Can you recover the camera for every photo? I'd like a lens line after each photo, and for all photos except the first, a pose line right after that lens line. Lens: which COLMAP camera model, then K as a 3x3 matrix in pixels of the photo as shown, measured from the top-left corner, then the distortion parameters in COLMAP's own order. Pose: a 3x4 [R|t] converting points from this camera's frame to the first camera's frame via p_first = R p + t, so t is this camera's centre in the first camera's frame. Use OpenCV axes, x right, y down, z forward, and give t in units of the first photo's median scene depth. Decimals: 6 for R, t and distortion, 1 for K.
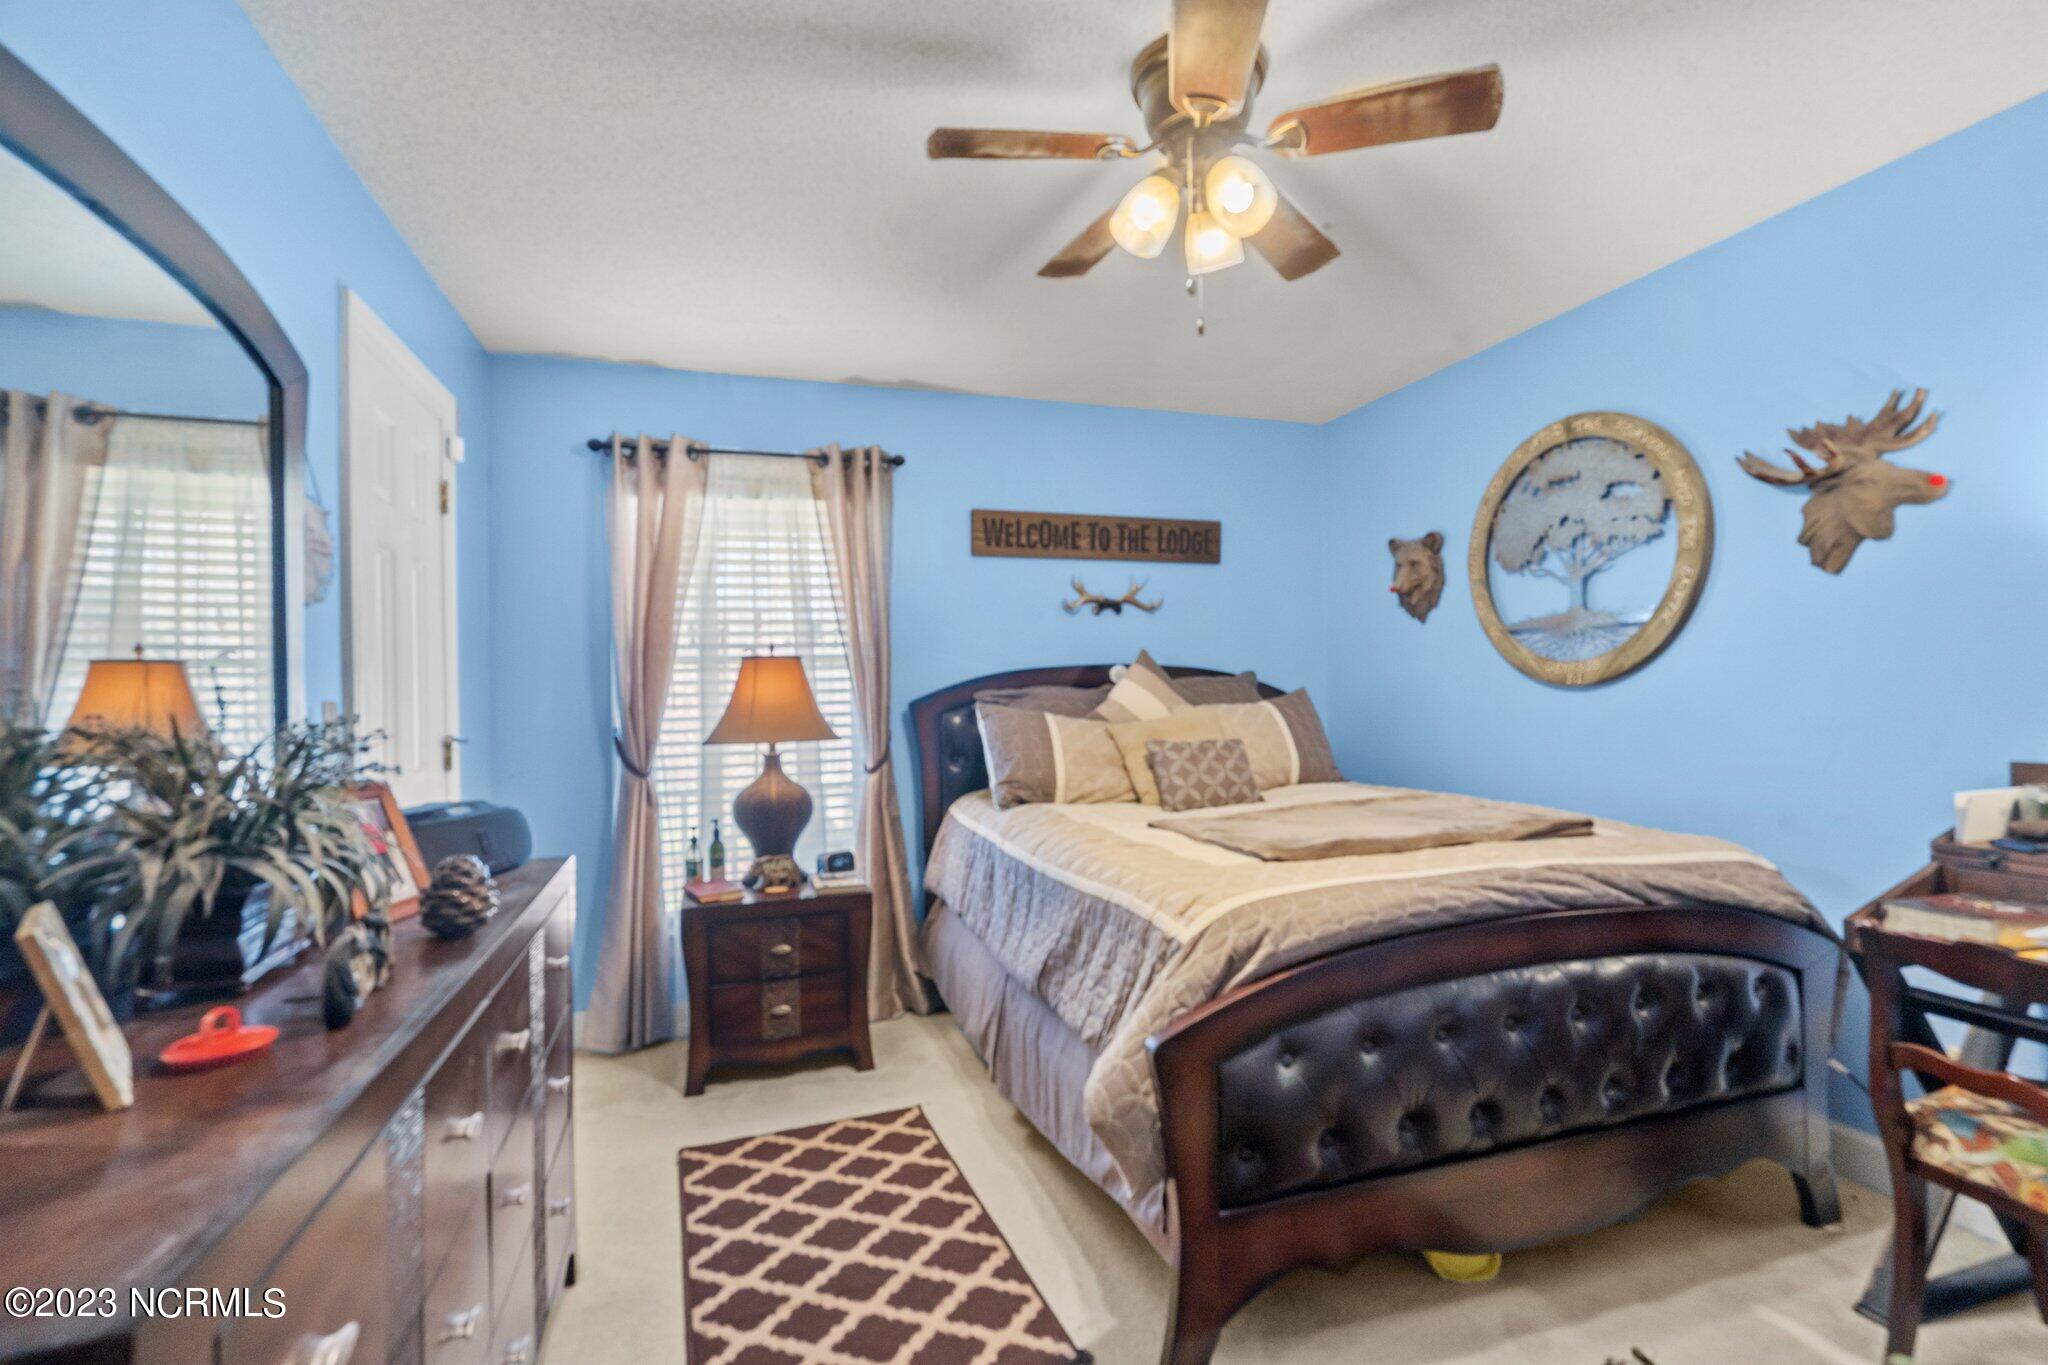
lens RADIAL K [[942.4, 0, 1022.2], [0, 942.4, 689.4], [0, 0, 1]] dist [-0.002336, 0.000501]
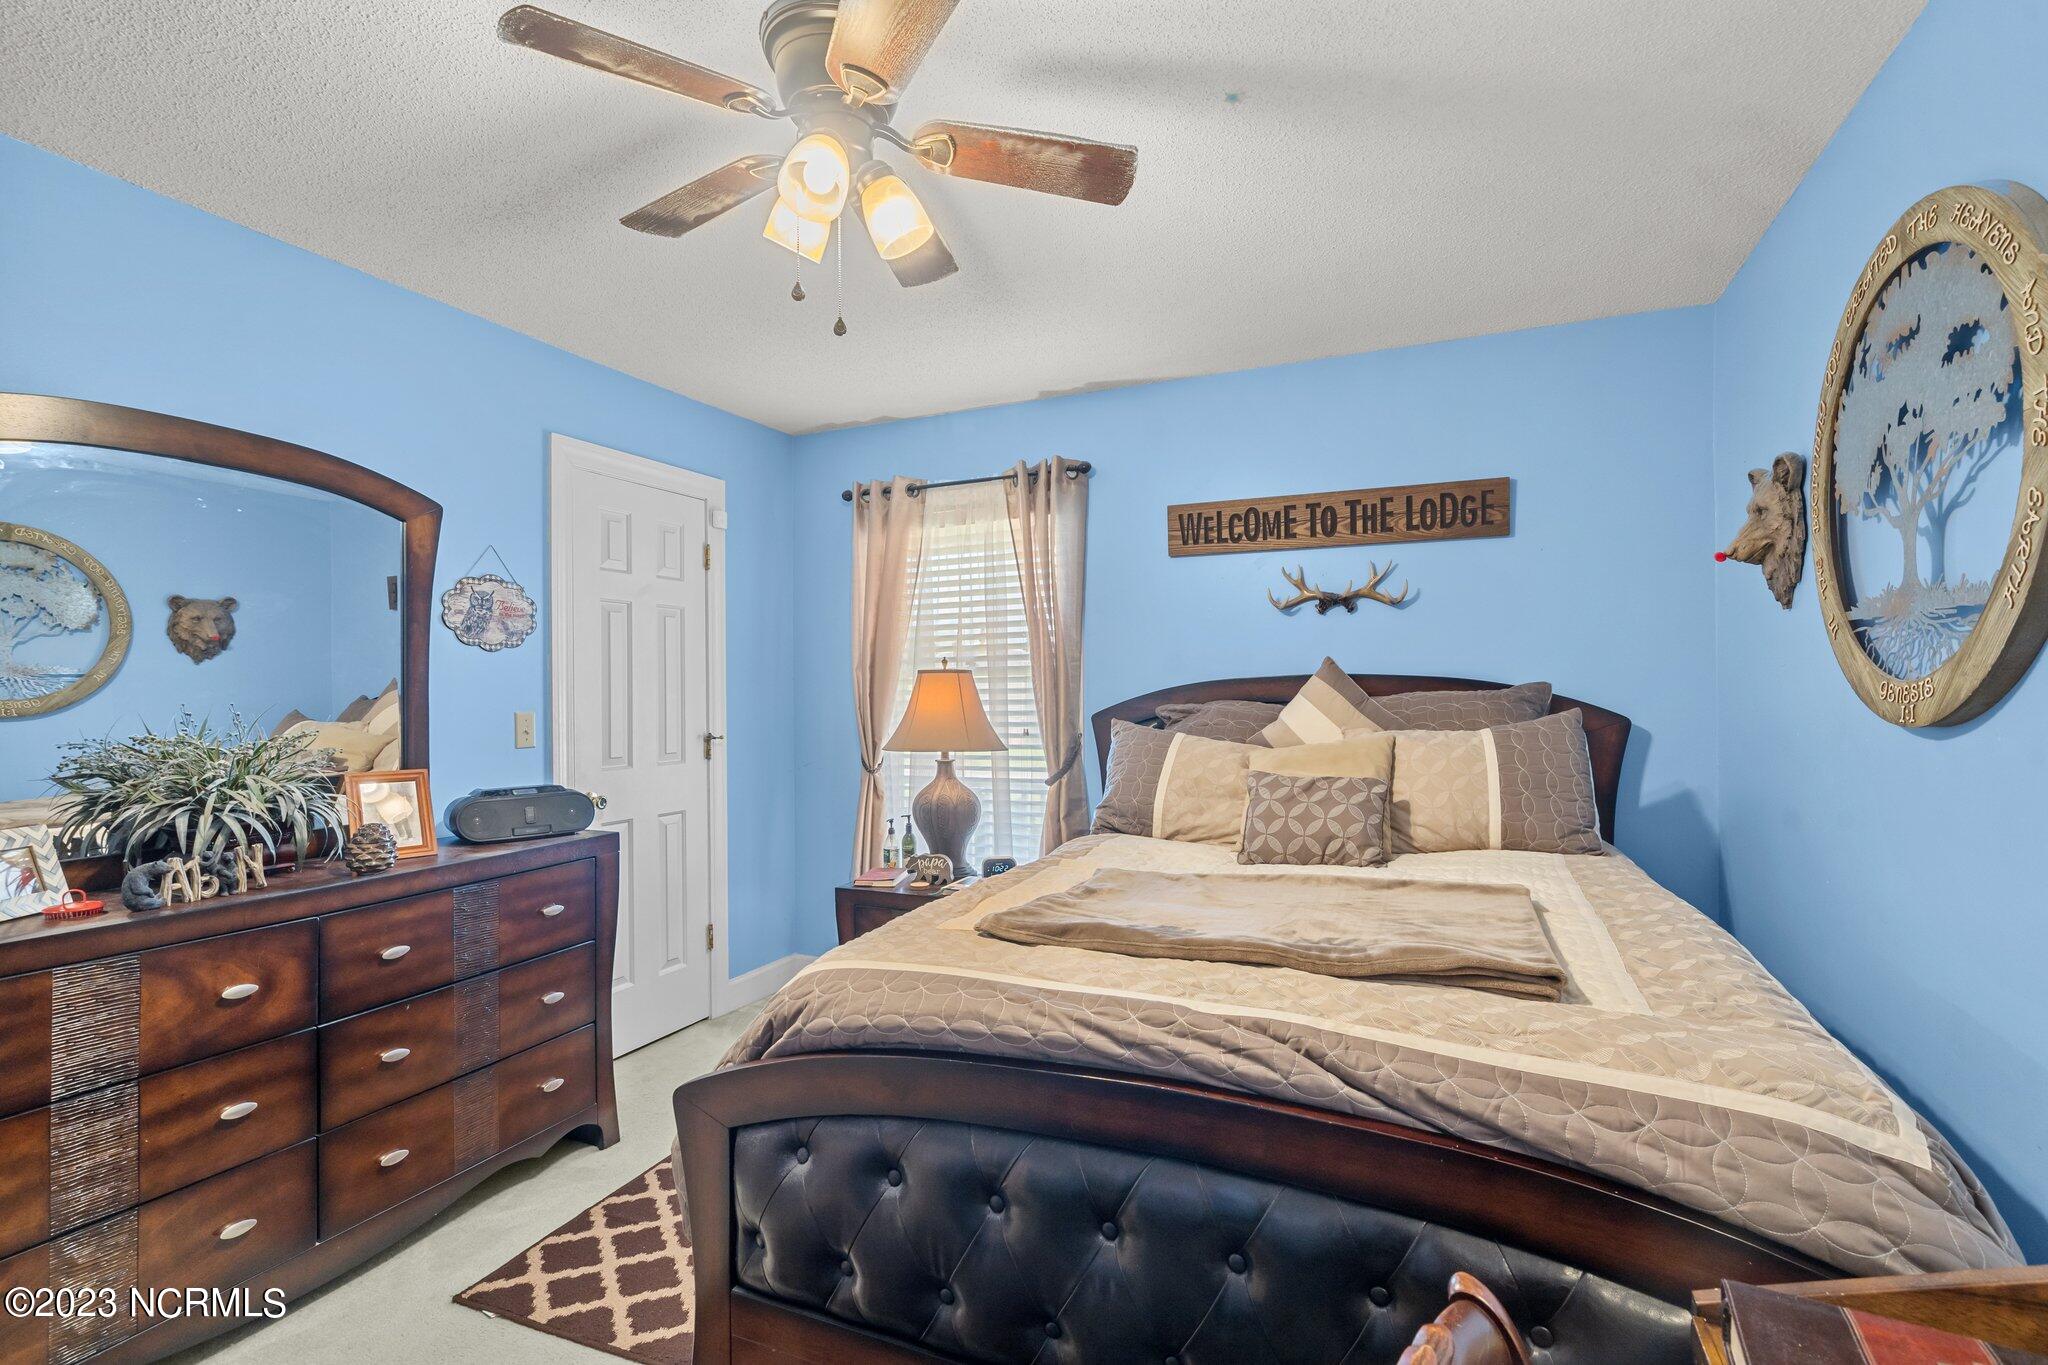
lens RADIAL K [[942.4, 0, 1014.1], [0, 942.4, 677.3], [0, 0, 1]] dist [-0.002336, 0.000501]
pose [[0.740707, 0.002066, -0.671825, 0.475549], [-0.004065, 0.999991, -0.001407, -0.023632], [0.671816, 0.003773, 0.740709, 0.229228]]
